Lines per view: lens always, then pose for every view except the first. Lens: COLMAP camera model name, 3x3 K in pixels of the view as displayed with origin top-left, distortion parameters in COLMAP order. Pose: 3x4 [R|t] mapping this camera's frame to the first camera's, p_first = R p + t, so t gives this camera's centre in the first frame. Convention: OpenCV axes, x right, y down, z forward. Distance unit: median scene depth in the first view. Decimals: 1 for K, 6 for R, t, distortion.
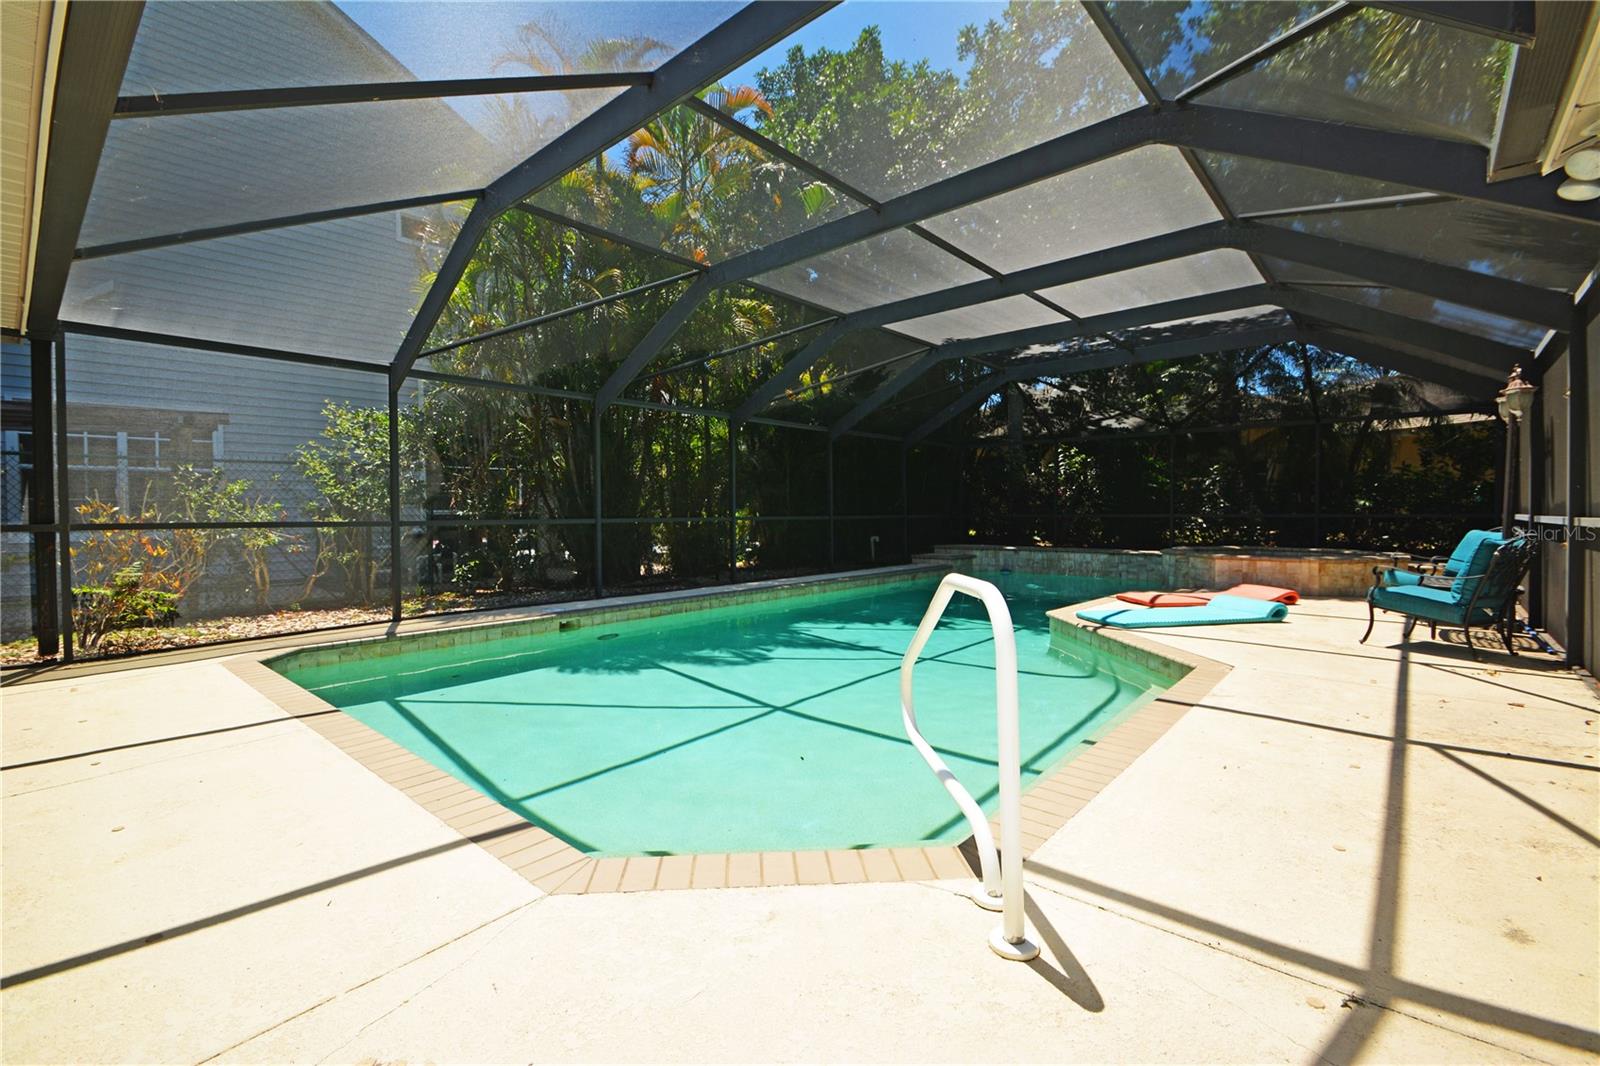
lens RADIAL K [[699.2, 0, 795.6], [0, 699.2, 522.9], [0, 0, 1]] dist [0.004429, -0.011732]
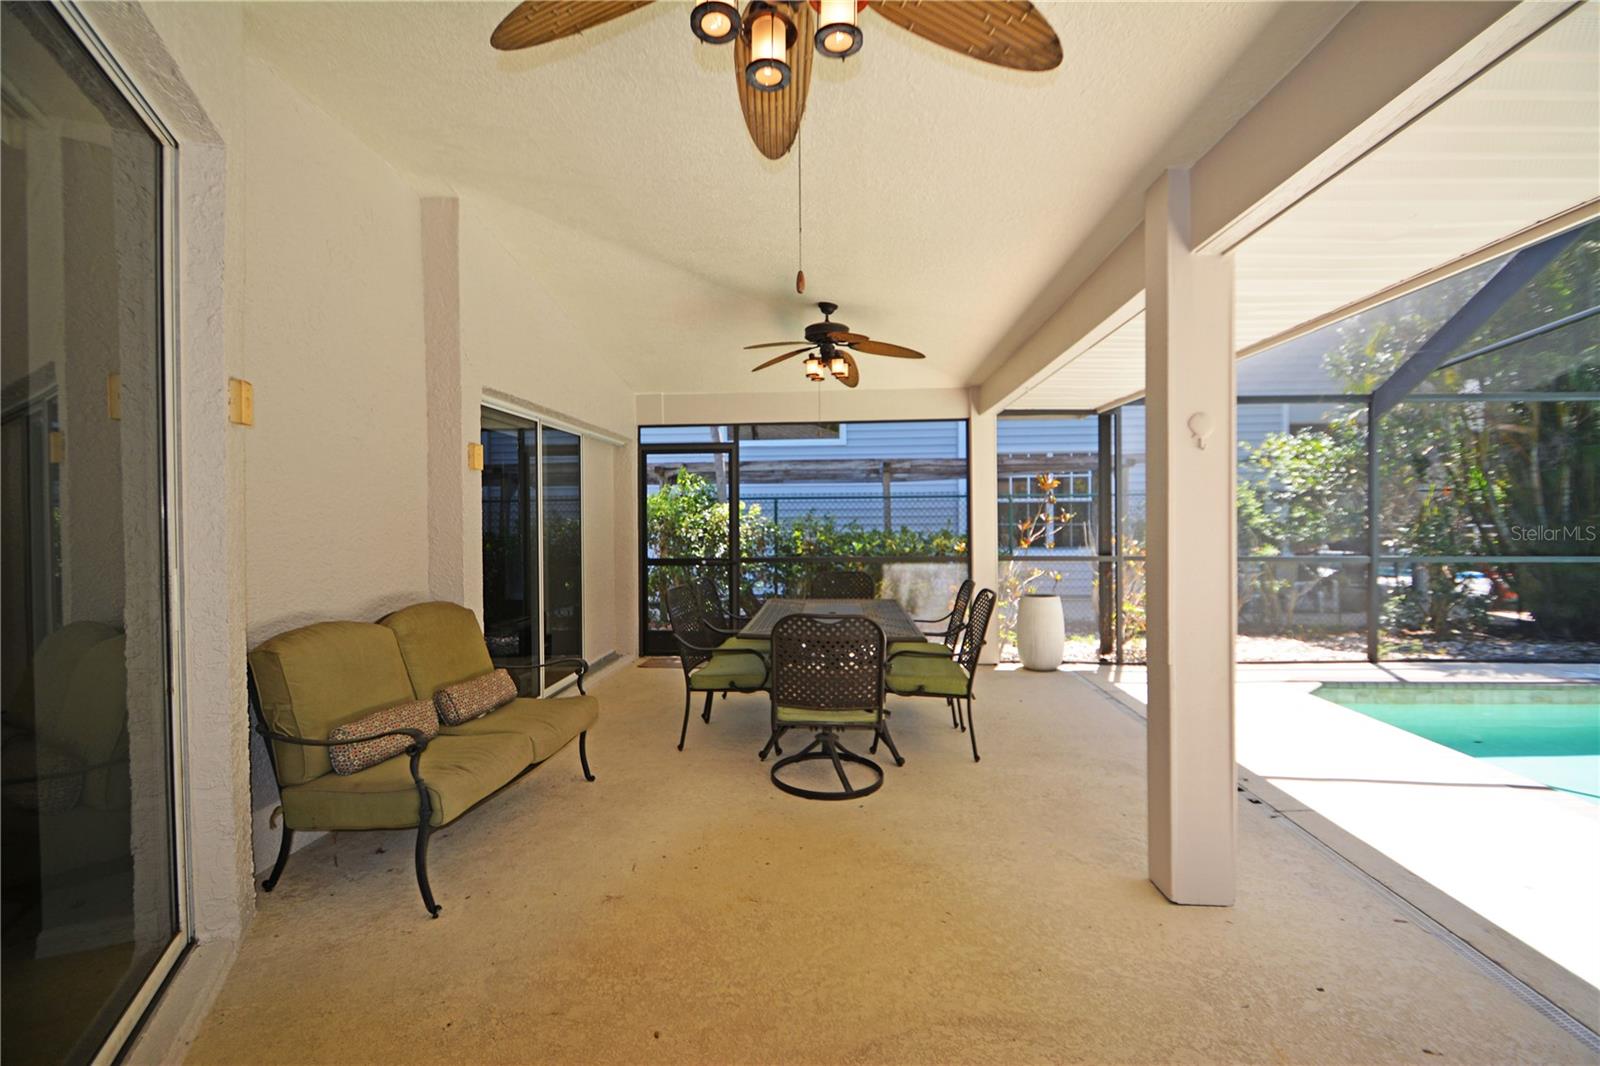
lens RADIAL K [[699.2, 0, 791.8], [0, 699.2, 528.0], [0, 0, 1]] dist [0.004429, -0.011732]
pose [[0.602187, 0.012714, -0.798254, -0.260519], [-0.011270, 0.999909, 0.007424, -0.036105], [0.798276, 0.004526, 0.602275, -0.181095]]
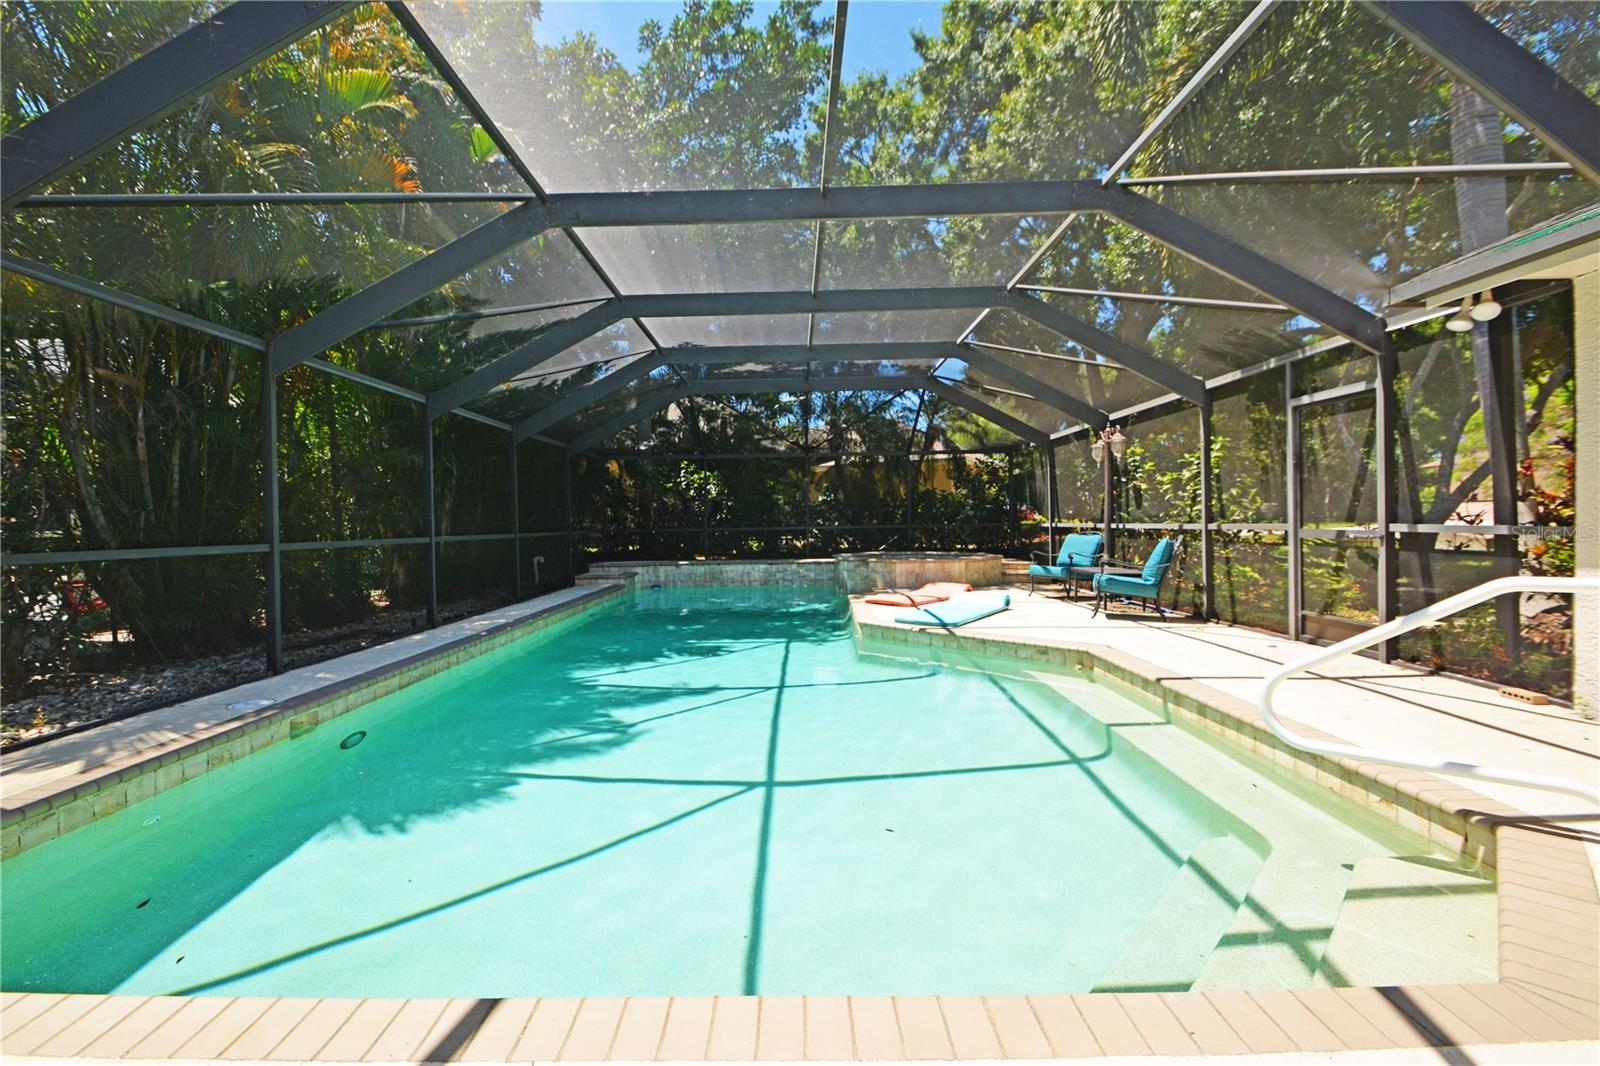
lens RADIAL K [[699.2, 0, 789.8], [0, 699.2, 521.6], [0, 0, 1]] dist [0.004429, -0.011732]
pose [[0.750543, -0.006977, 0.660784, -0.386918], [0.022180, 0.999647, -0.014637, -0.007036], [-0.660449, 0.025642, 0.750433, 0.267919]]
